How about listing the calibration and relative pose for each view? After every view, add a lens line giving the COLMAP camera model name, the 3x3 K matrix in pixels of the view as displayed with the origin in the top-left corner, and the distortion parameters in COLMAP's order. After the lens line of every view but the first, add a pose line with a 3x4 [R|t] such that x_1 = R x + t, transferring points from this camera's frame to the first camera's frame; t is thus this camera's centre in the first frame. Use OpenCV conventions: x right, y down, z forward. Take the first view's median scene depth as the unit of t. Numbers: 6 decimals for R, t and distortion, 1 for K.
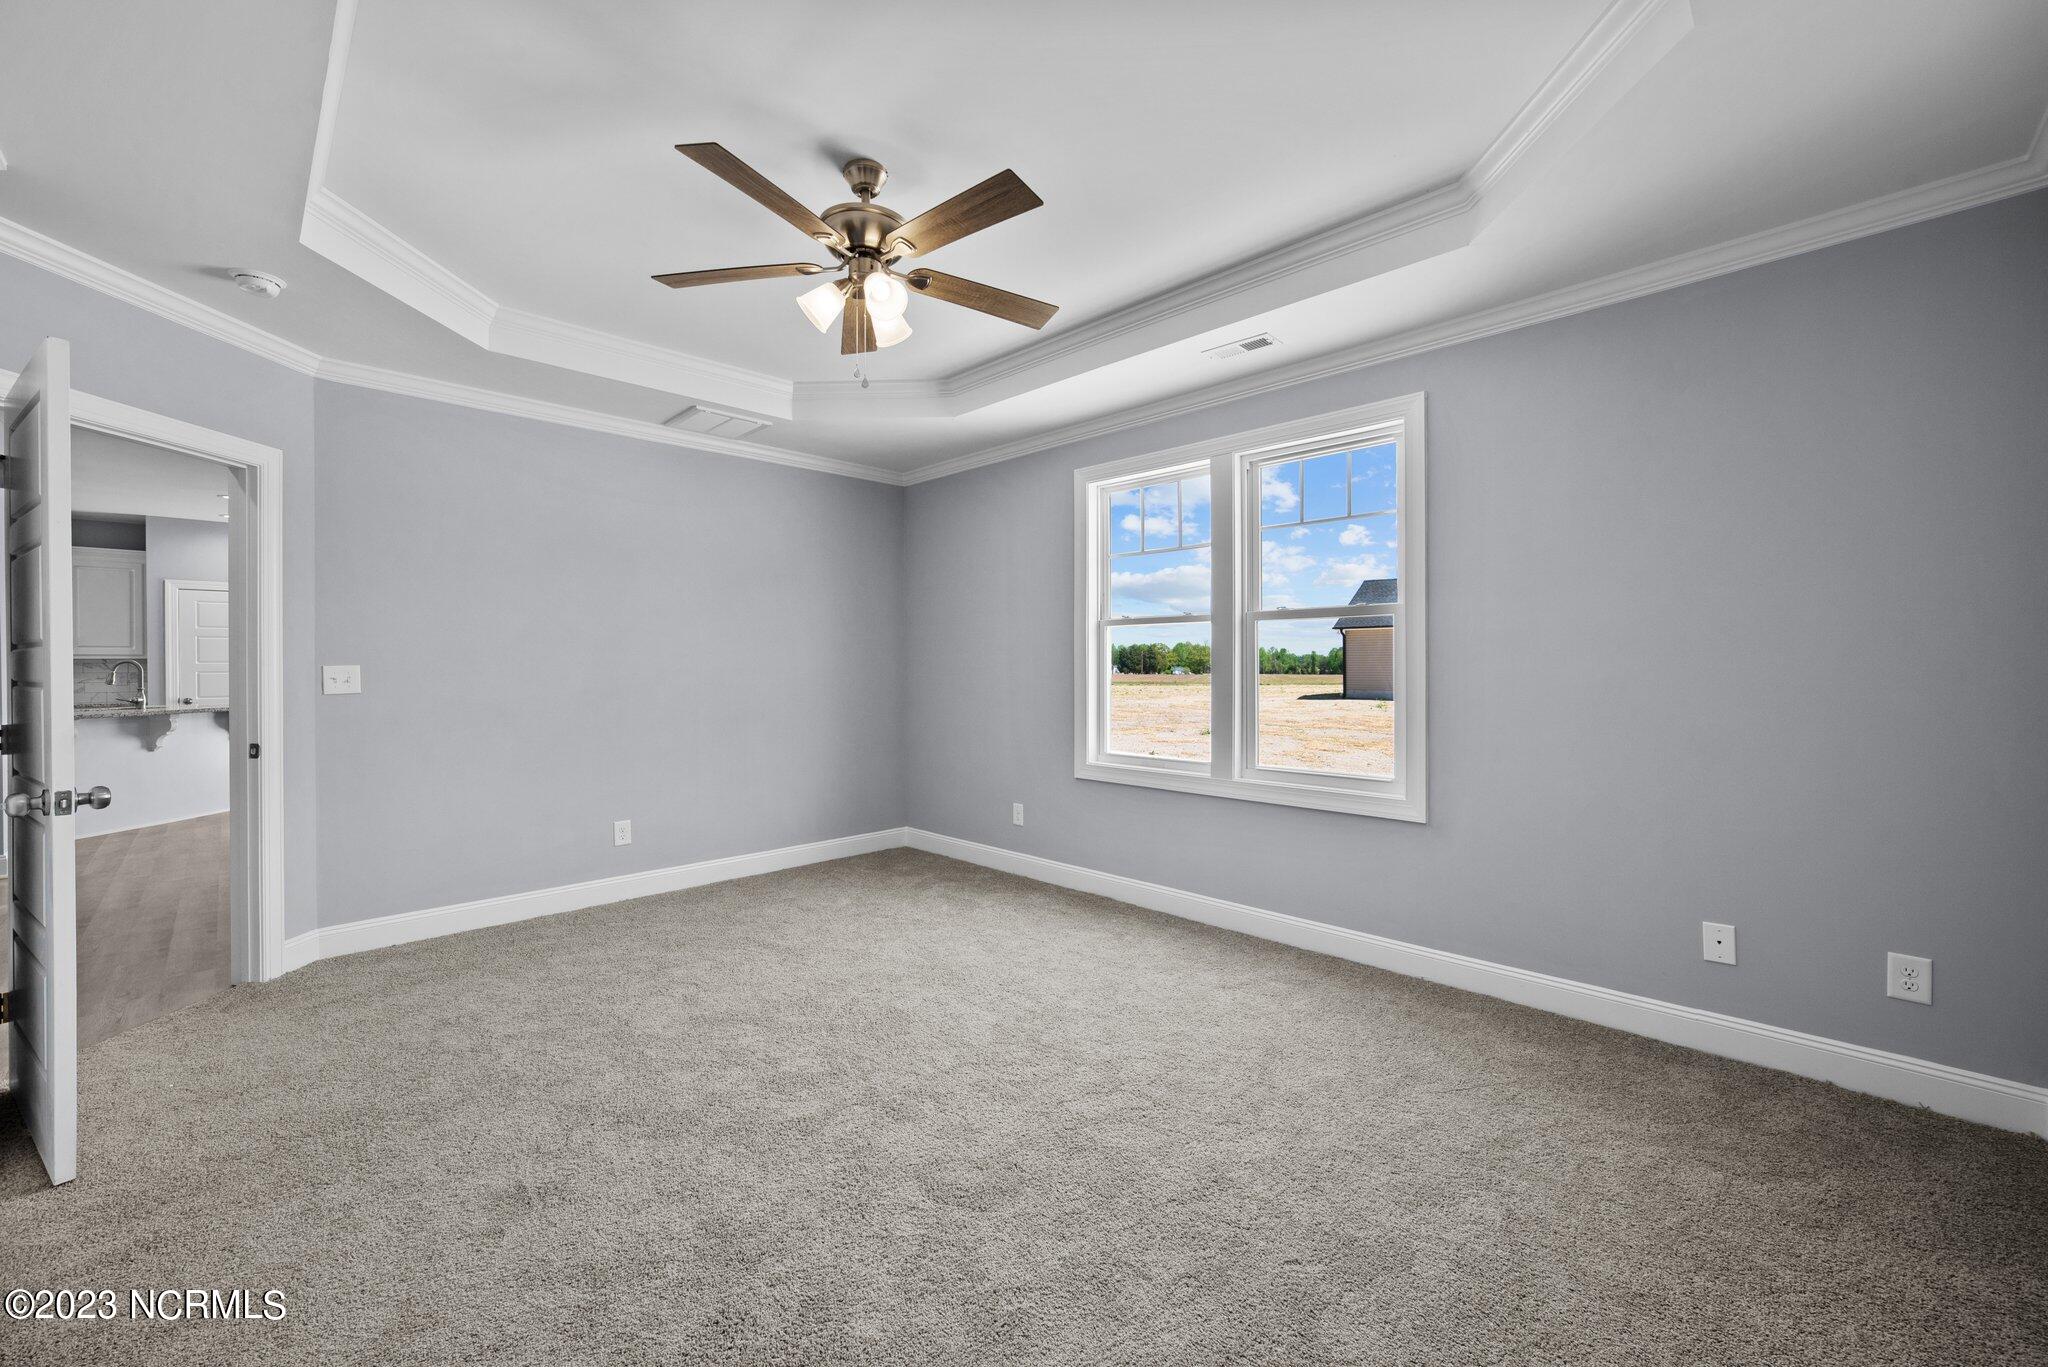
lens RADIAL K [[804.3, 0, 983.6], [0, 804.3, 665.6], [0, 0, 1]] dist [-0.012948, 0.002805]
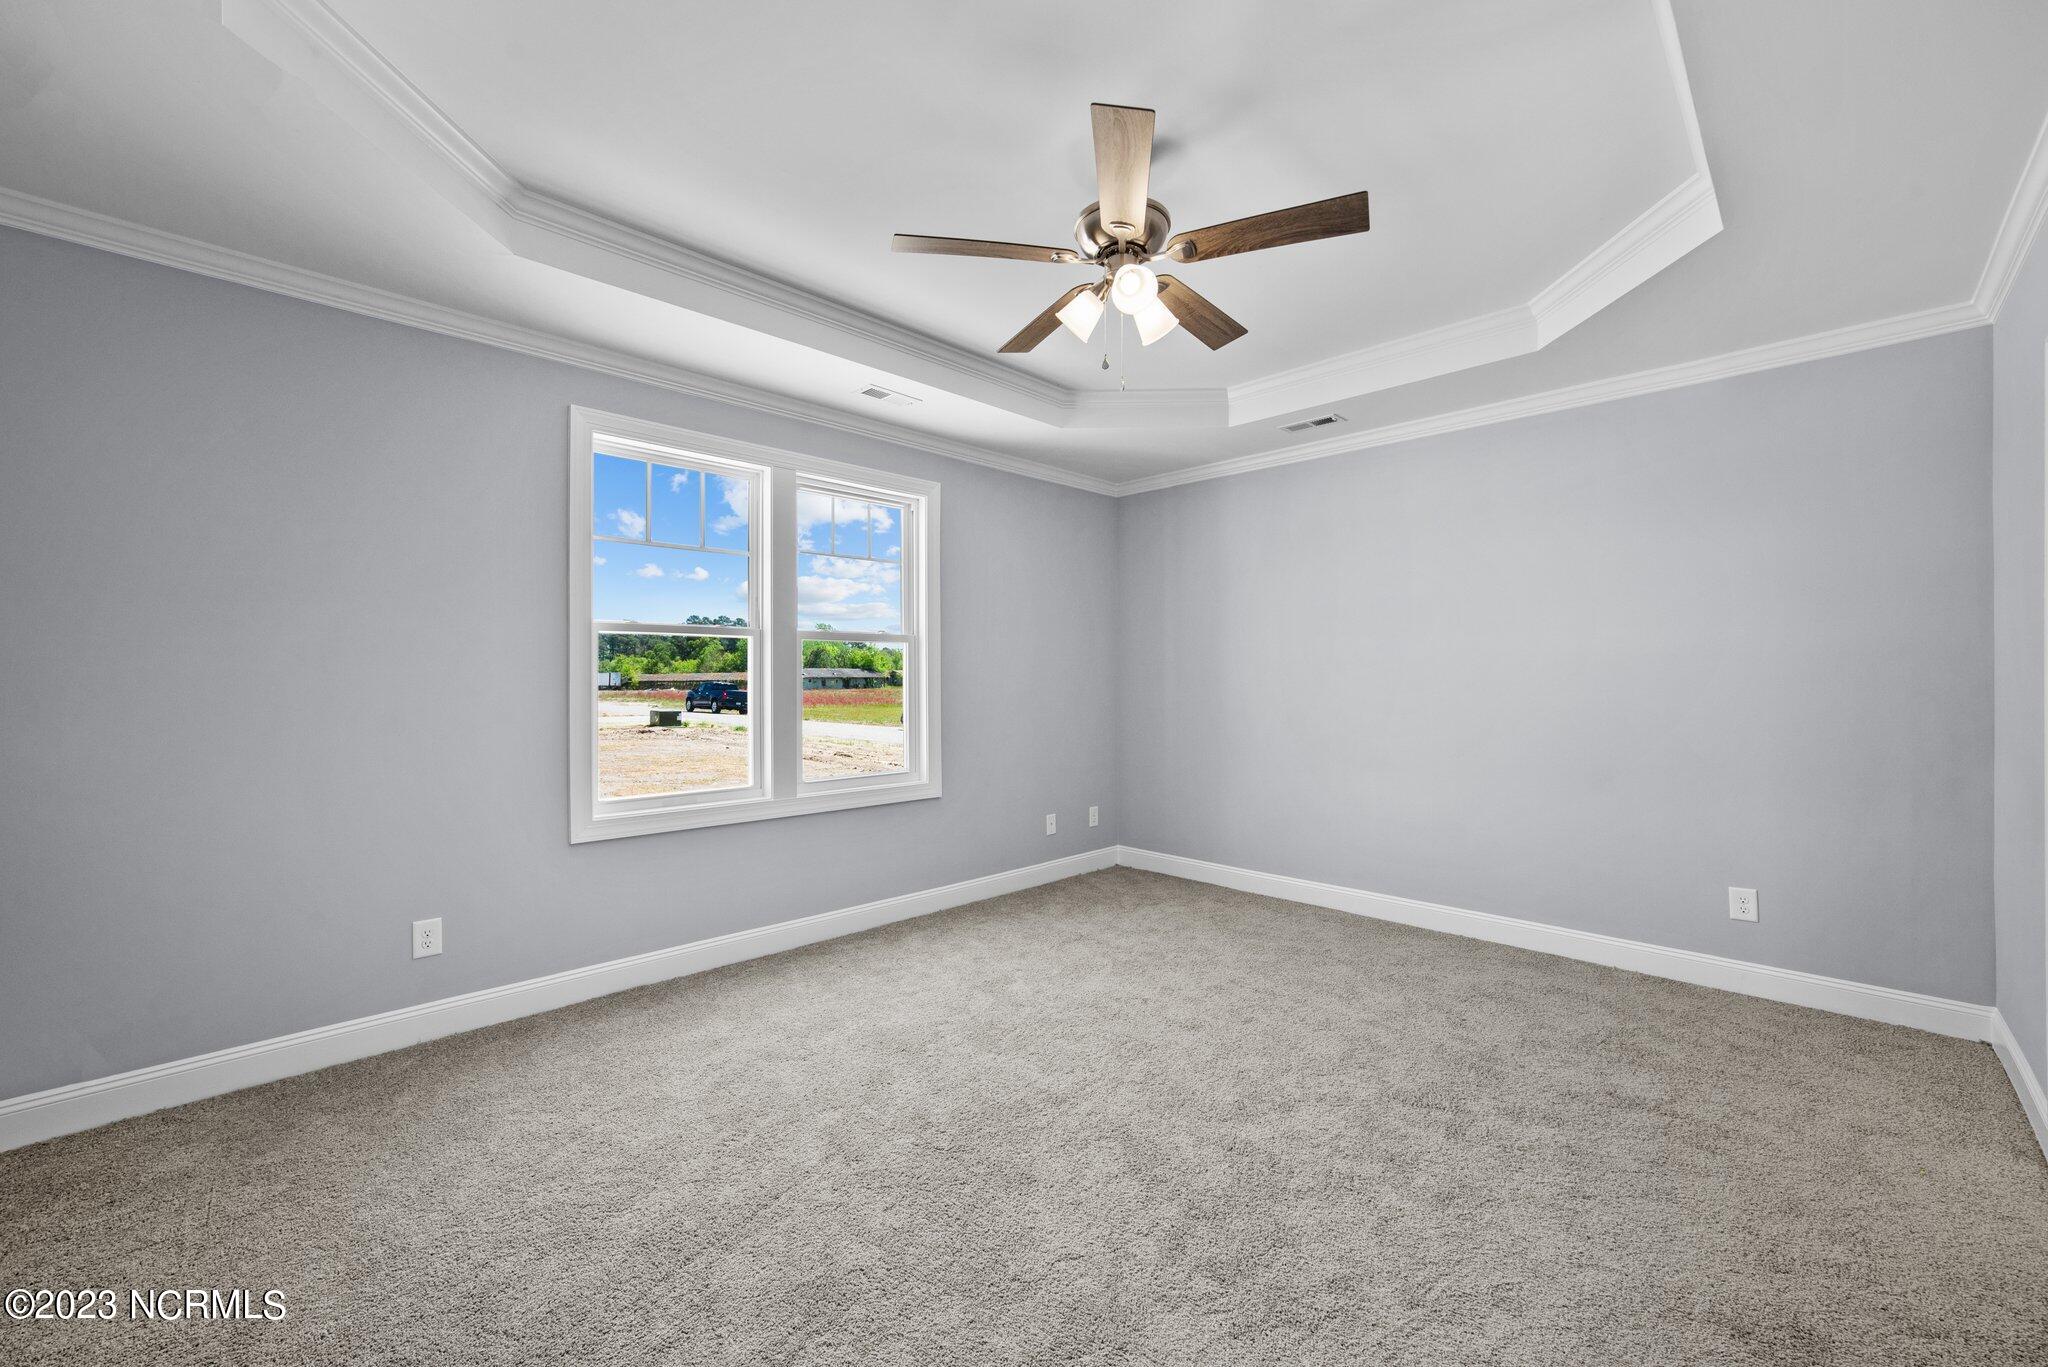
lens RADIAL K [[804.3, 0, 1026.6], [0, 804.3, 682.8], [0, 0, 1]] dist [-0.012948, 0.002805]
pose [[-0.013687, -0.000571, 0.999906, -0.770887], [0.003497, 0.999994, 0.000619, 0.000013], [-0.999900, 0.003505, -0.013685, 0.800855]]
